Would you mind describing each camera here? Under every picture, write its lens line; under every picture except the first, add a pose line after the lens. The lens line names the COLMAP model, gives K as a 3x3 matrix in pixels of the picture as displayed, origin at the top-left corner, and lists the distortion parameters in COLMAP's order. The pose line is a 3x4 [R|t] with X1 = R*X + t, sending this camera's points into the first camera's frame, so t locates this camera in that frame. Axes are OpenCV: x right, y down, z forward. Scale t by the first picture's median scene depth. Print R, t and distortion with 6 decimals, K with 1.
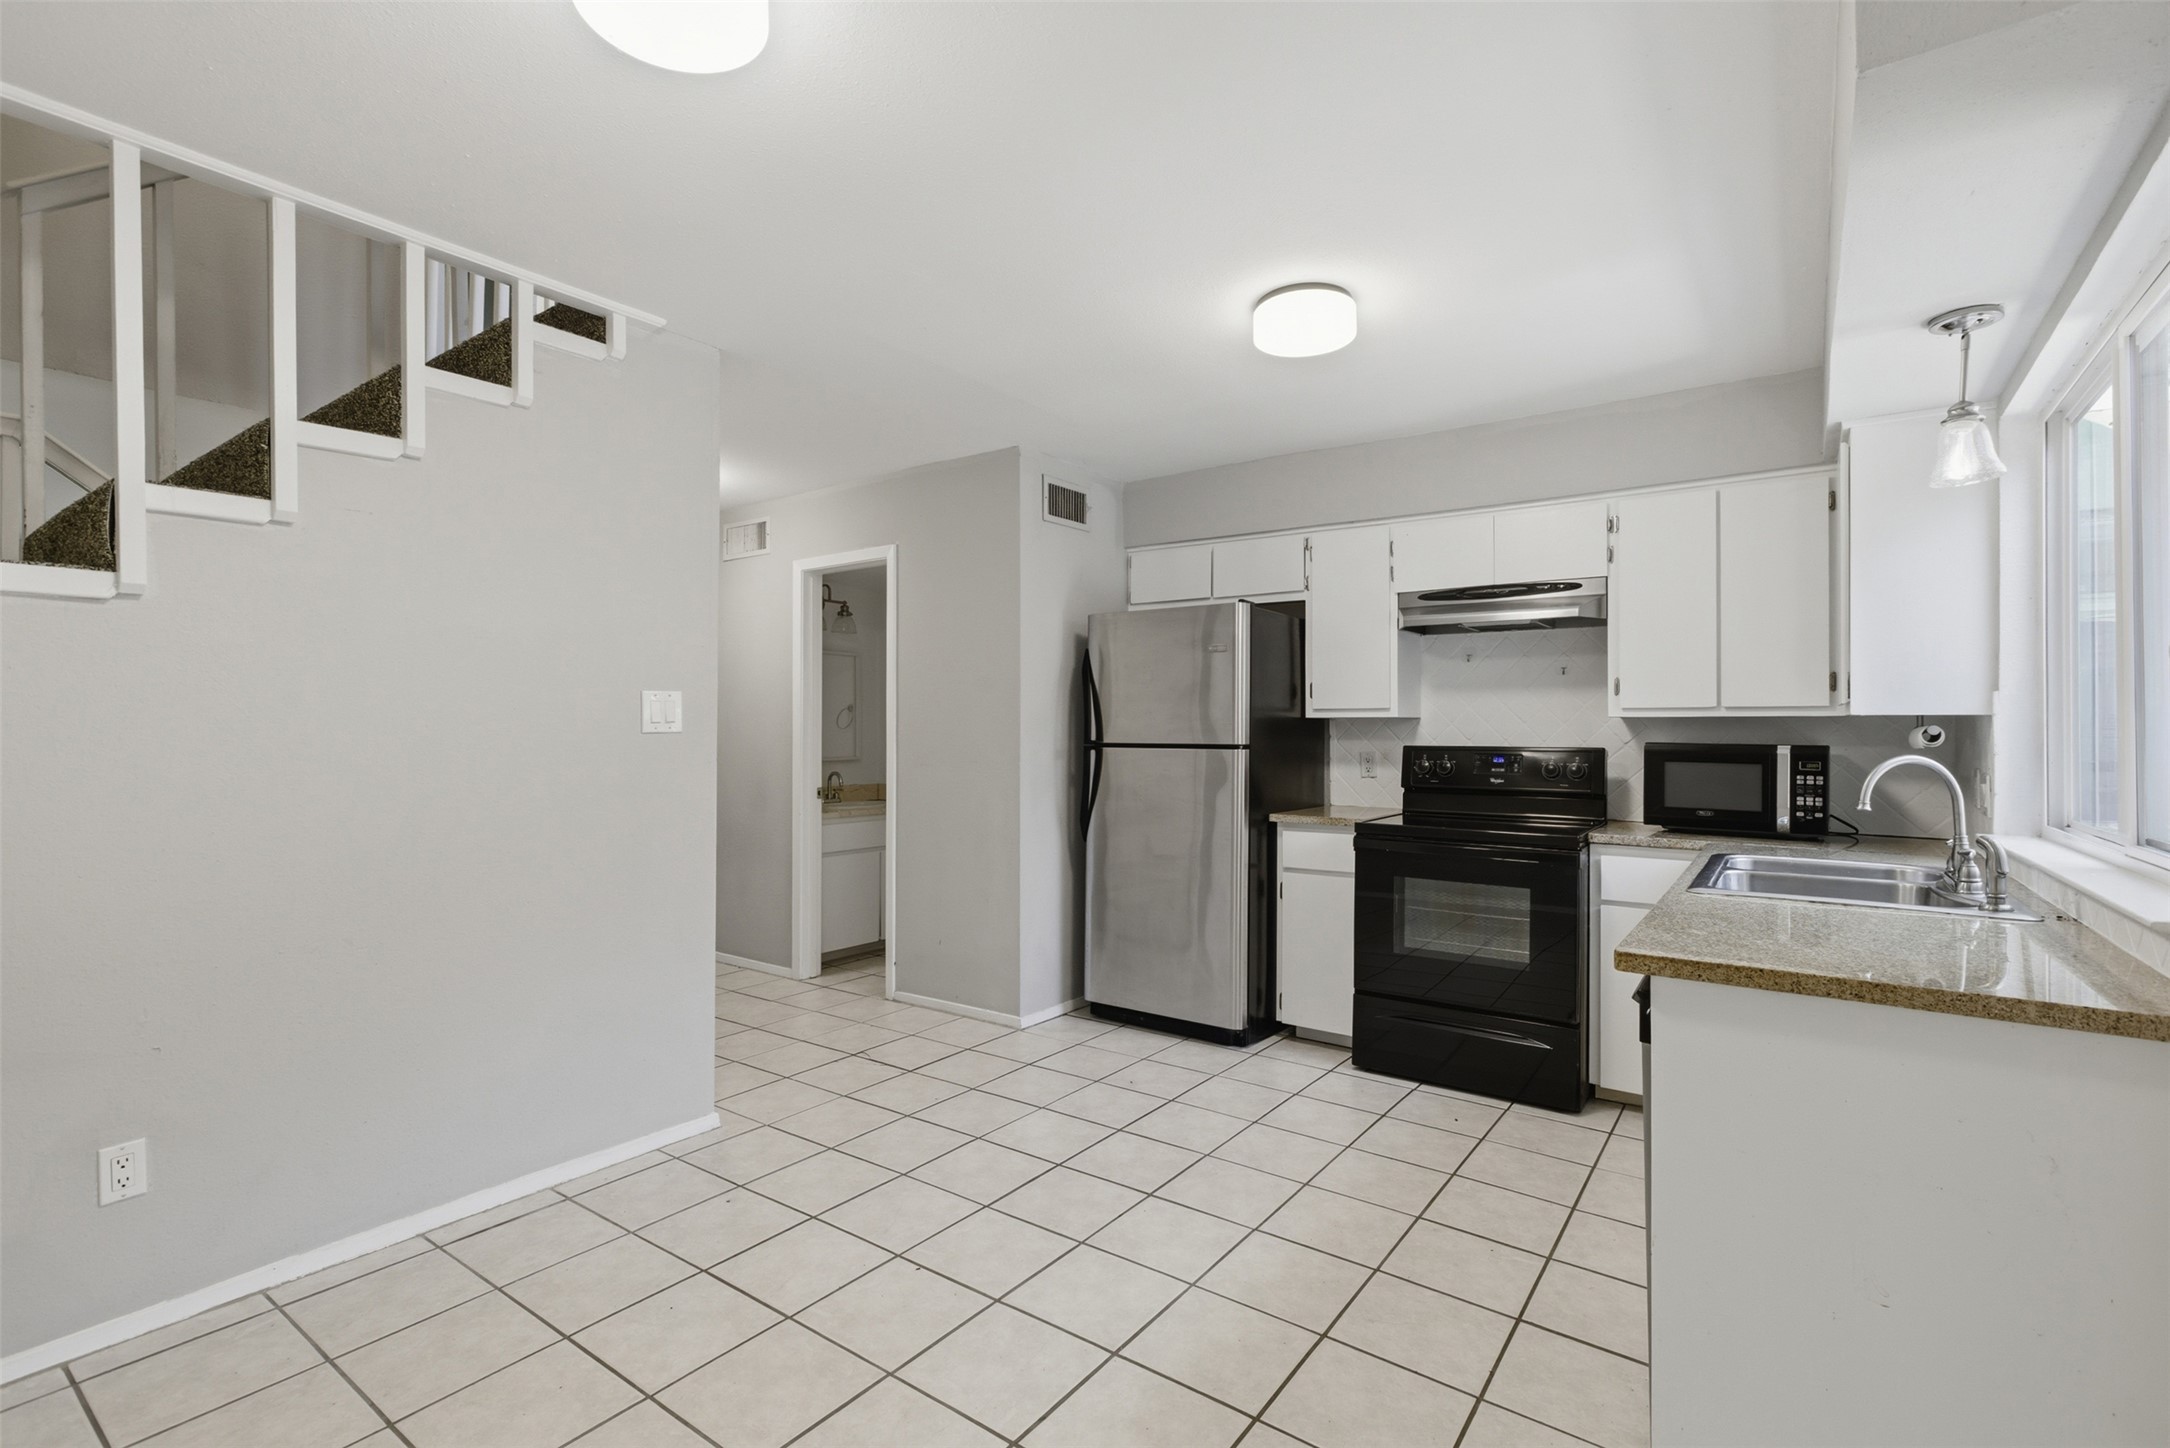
lens RADIAL K [[993.1, 0, 1083.5], [0, 993.1, 725.4], [0, 0, 1]] dist [-0.000772, 0.000308]
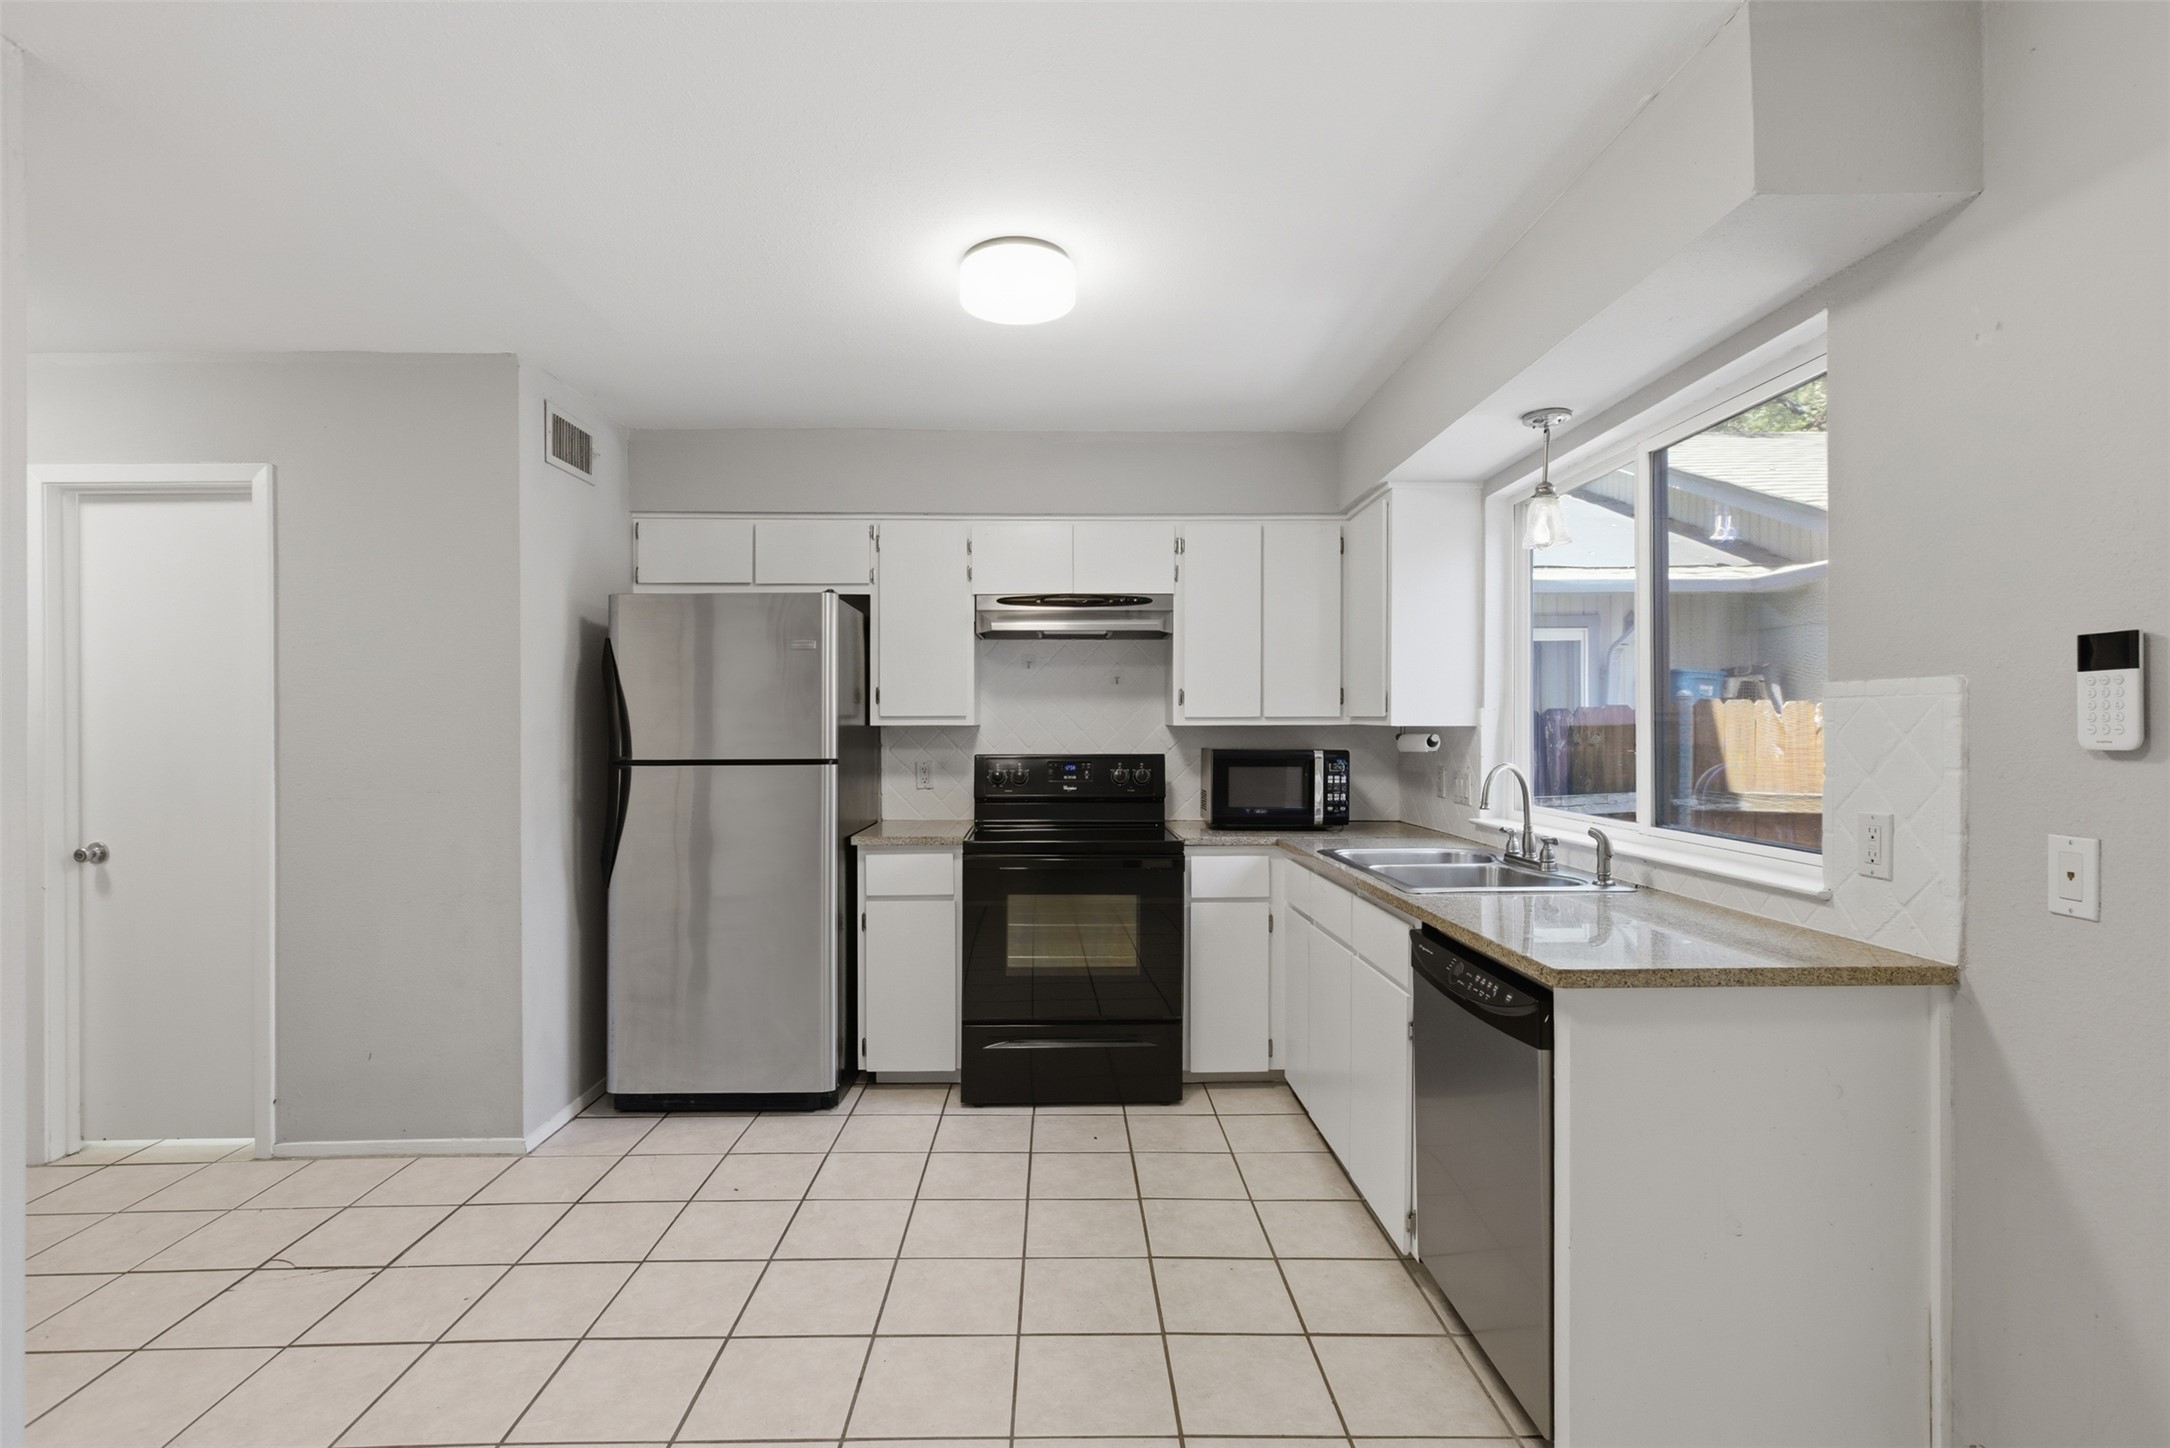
lens RADIAL K [[1006.9, 0, 1075.4], [0, 1006.9, 729.1], [0, 0, 1]] dist [-0.025881, 0.021431]
pose [[0.799751, -0.008620, 0.600270, -0.202226], [0.003516, 0.999947, 0.009675, -0.015063], [-0.600321, -0.005627, 0.799739, 0.190709]]
